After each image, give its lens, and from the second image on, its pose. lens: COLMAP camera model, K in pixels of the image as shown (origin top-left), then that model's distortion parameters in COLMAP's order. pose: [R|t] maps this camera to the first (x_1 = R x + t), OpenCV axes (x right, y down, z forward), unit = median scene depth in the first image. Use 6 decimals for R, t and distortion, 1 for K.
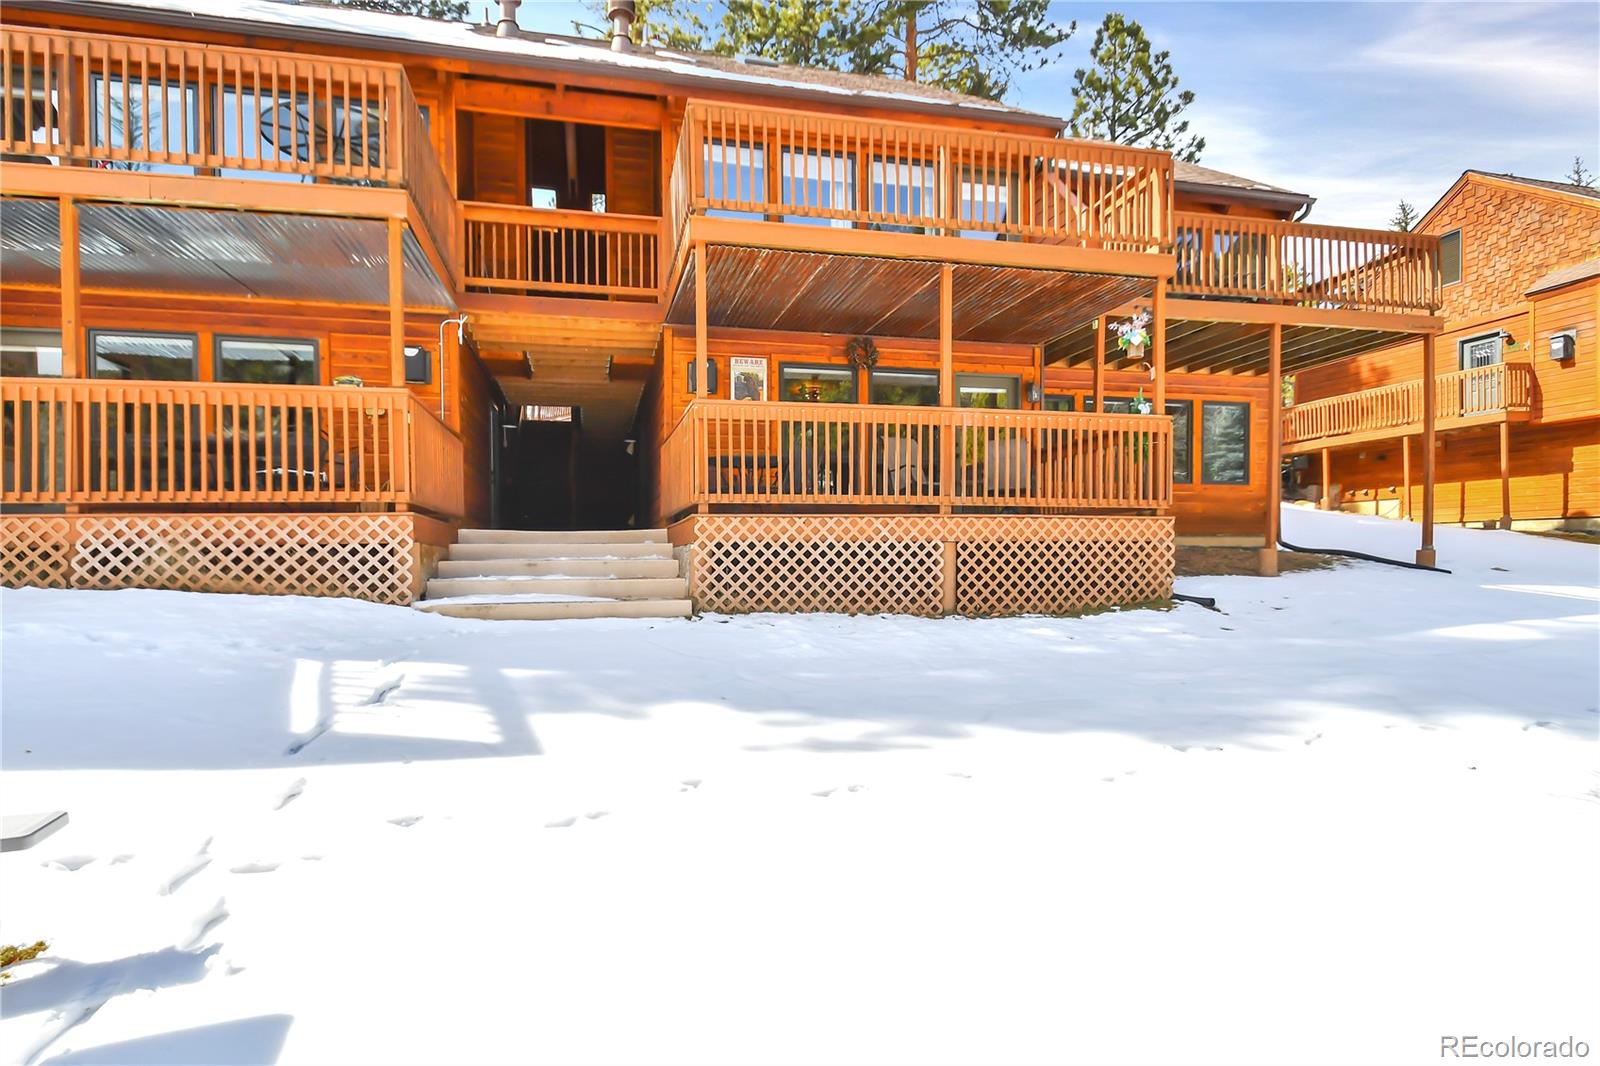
lens RADIAL K [[841.5, 0, 830.5], [0, 841.5, 558.3], [0, 0, 1]] dist [-0.002941, -0.000805]
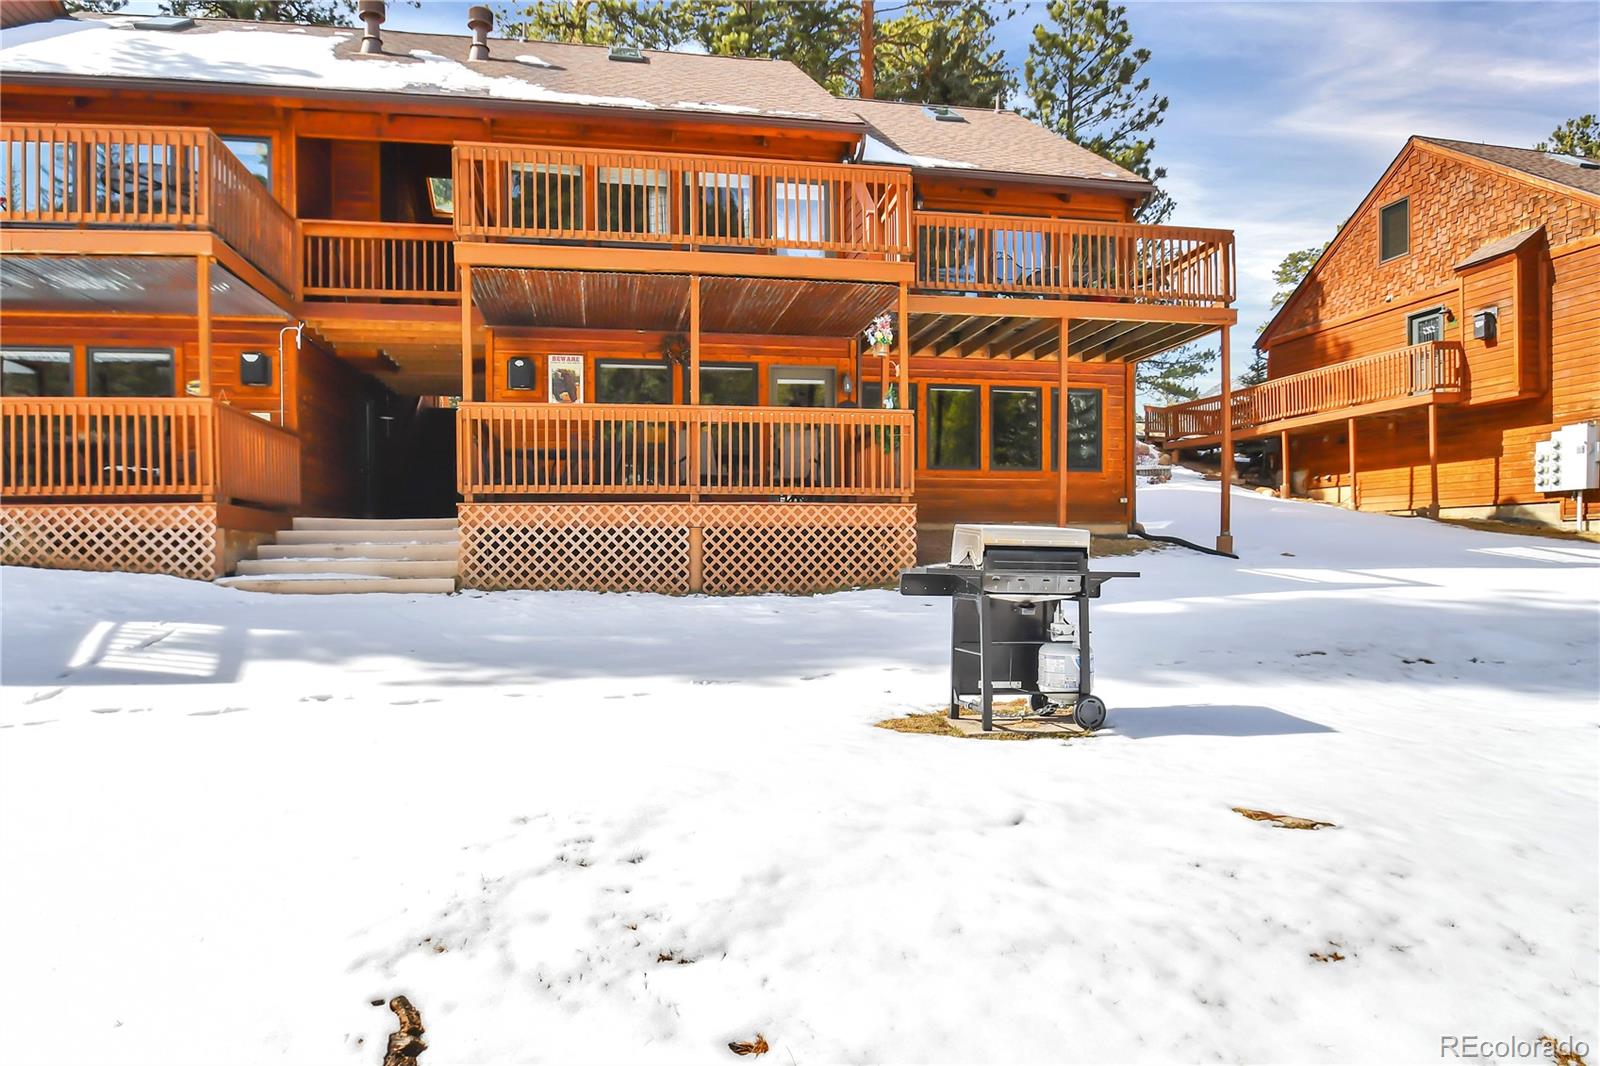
lens RADIAL K [[939.8, 0, 764.2], [0, 939.8, 551.7], [0, 0, 1]] dist [-0.030482, -0.003501]
pose [[0.998106, -0.000021, -0.061519, 0.309306], [-0.000031, 1.000000, -0.000839, 0.013585], [0.061519, 0.000840, 0.998106, -0.224861]]
